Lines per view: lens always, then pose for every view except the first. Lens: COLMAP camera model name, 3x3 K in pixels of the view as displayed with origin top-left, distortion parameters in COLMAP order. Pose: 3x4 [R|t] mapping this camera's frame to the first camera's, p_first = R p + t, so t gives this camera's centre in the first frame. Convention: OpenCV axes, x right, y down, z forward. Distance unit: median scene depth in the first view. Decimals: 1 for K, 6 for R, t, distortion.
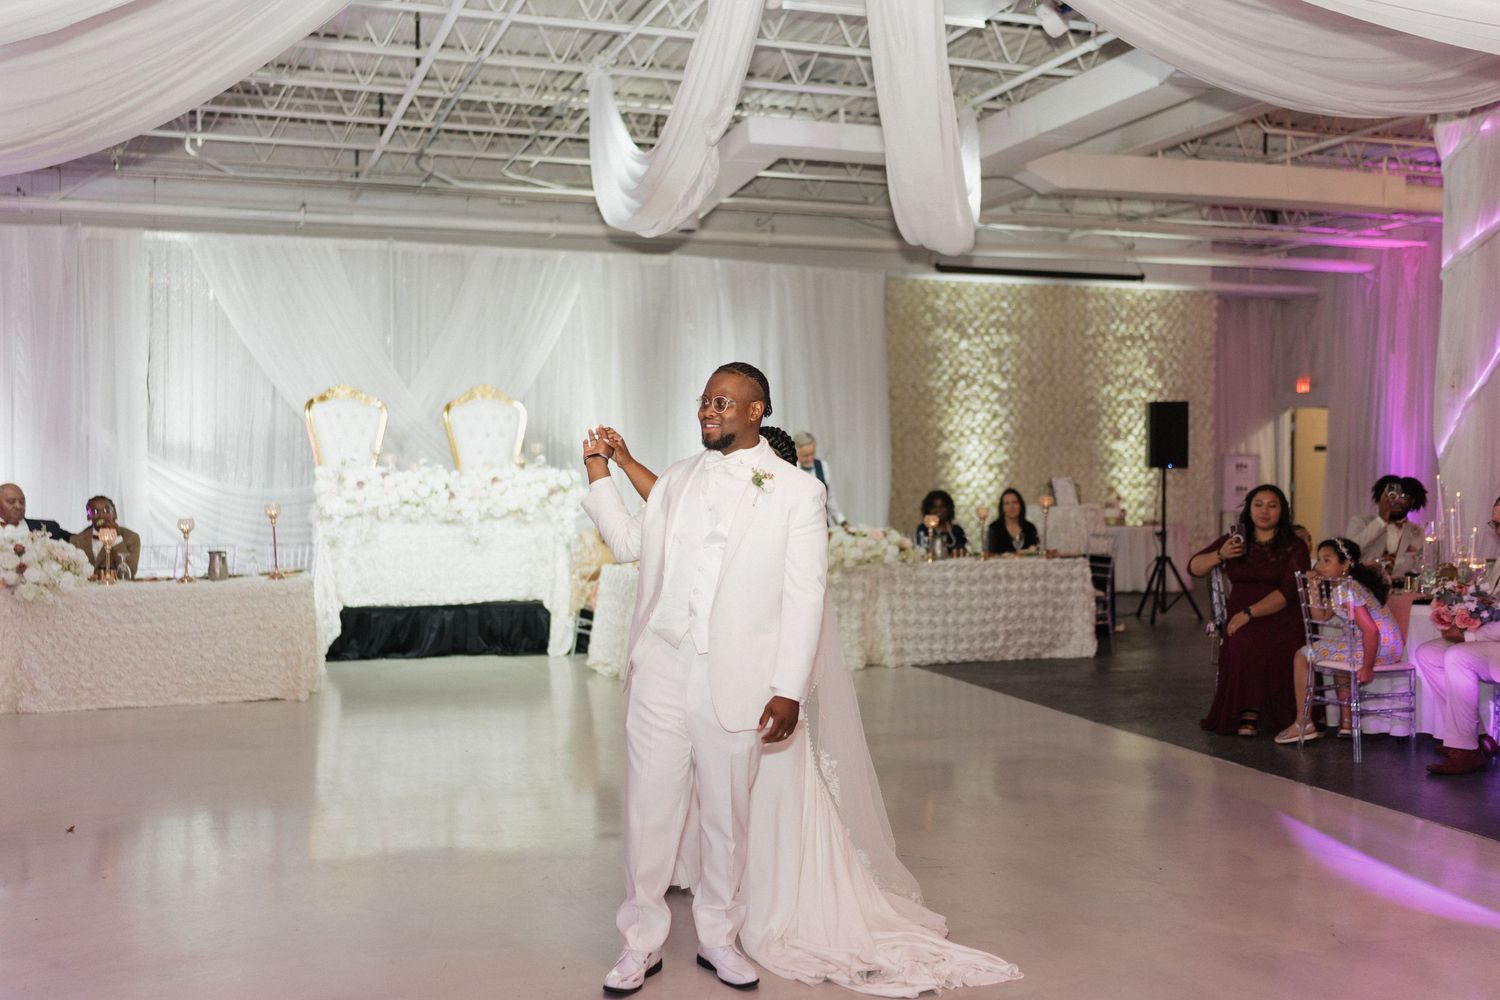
lens RADIAL K [[1491.8, 0, 749.4], [0, 1491.8, 499.1], [0, 0, 1]] dist [-0.012143, 0.000000]
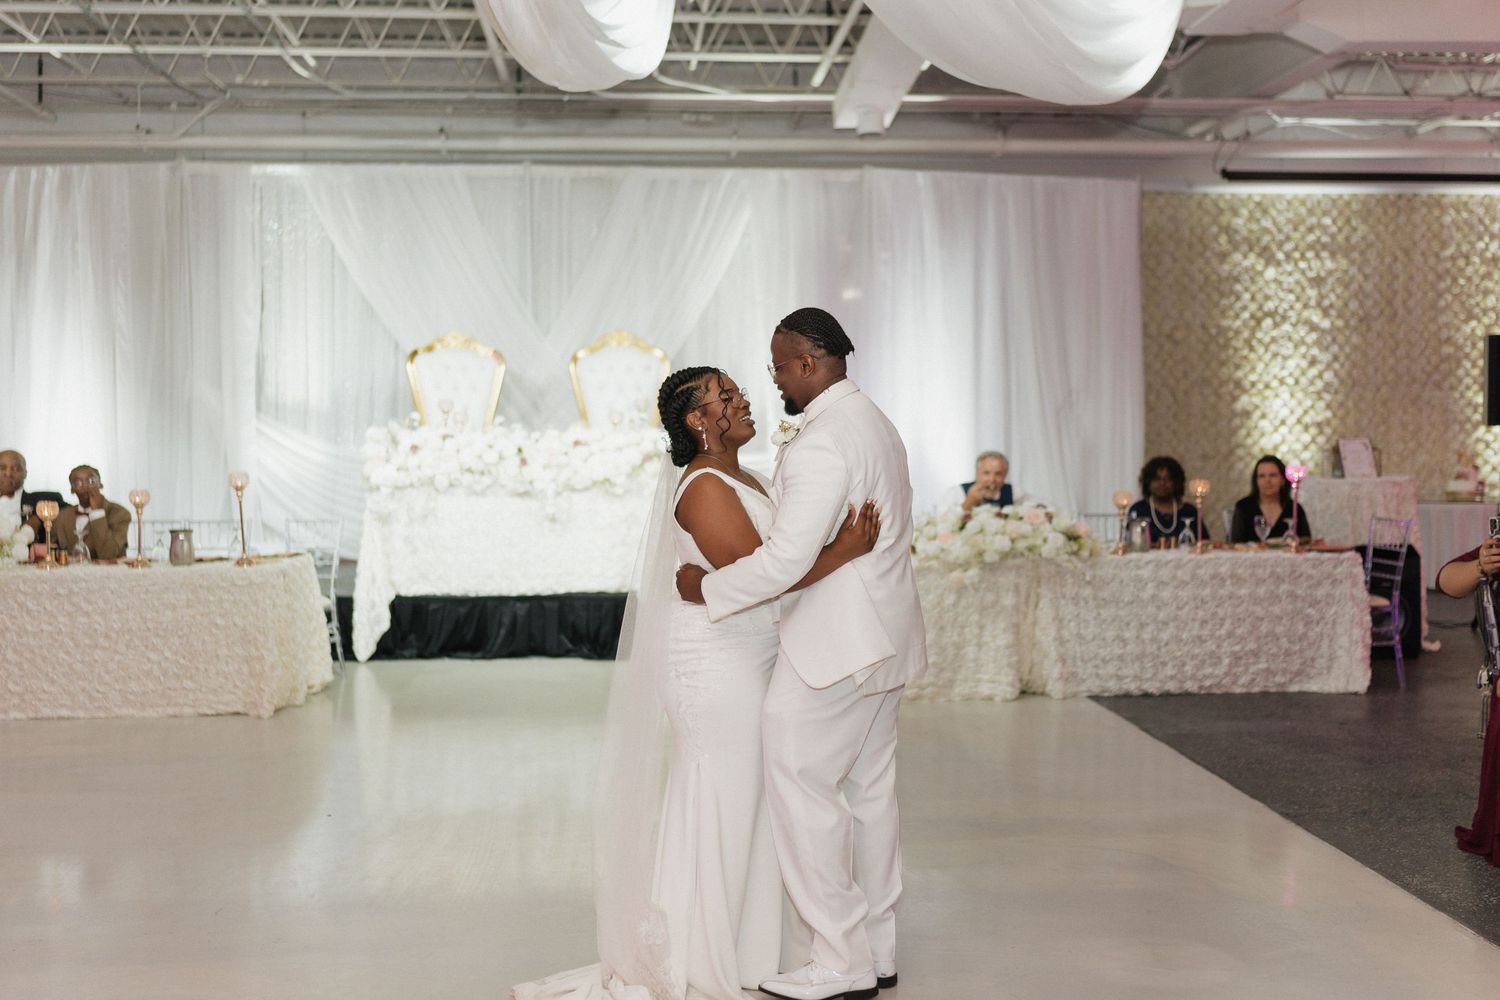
lens RADIAL K [[1491.8, 0, 750.3], [0, 1491.8, 495.9], [0, 0, 1]] dist [-0.012143, 0.000000]
pose [[0.963818, 0.008790, -0.266418, 0.136457], [-0.002823, 0.999737, 0.022773, -0.002969], [0.266548, -0.021197, 0.963589, 0.240905]]
